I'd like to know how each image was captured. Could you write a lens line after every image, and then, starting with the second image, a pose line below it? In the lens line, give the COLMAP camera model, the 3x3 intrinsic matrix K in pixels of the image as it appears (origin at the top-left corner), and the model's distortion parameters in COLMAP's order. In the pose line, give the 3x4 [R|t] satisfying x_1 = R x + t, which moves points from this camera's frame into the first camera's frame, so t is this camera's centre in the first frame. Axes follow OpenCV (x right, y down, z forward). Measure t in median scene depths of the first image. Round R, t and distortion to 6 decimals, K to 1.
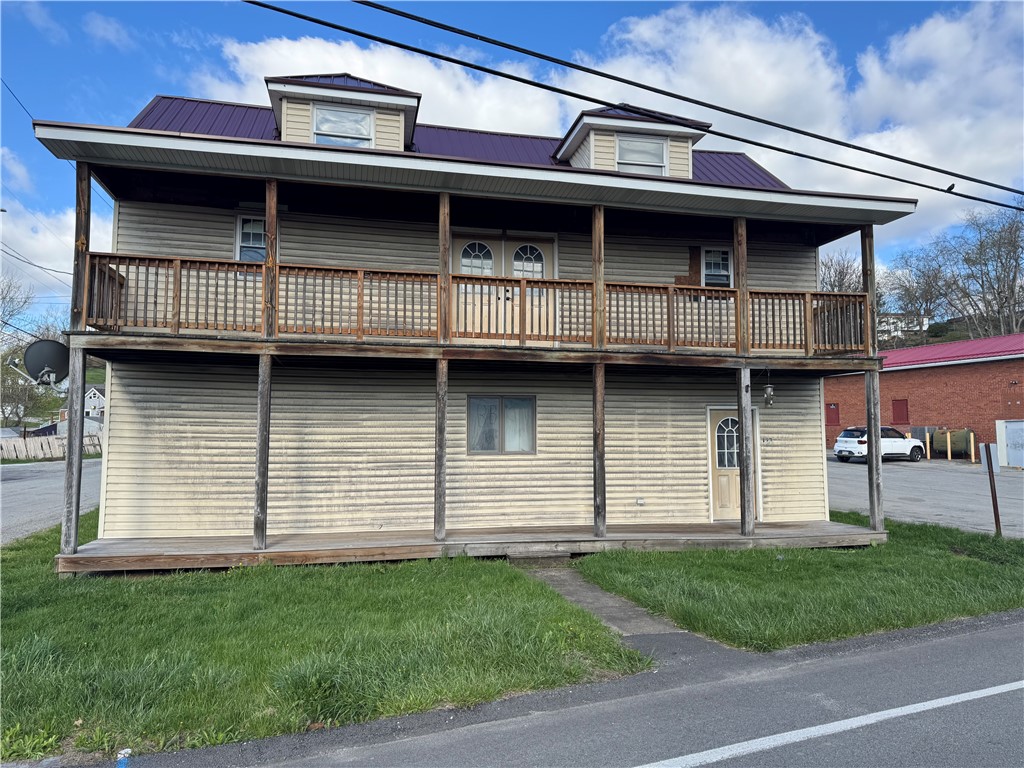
lens RADIAL K [[724.3, 0, 512.4], [0, 724.3, 384.0], [0, 0, 1]] dist [0.042489, -0.042548]
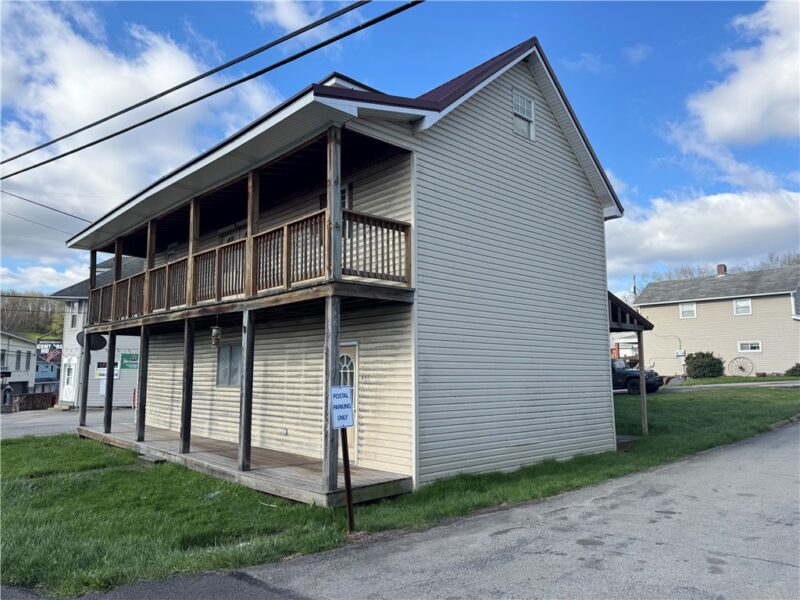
lens RADIAL K [[565.9, 0, 399.9], [0, 565.9, 299.4], [0, 0, 1]] dist [0.042489, -0.042548]
pose [[0.512398, -0.108415, -0.851877, 1.001097], [0.071212, 0.993946, -0.083662, 0.041865], [0.855790, -0.017795, 0.517017, 0.664575]]
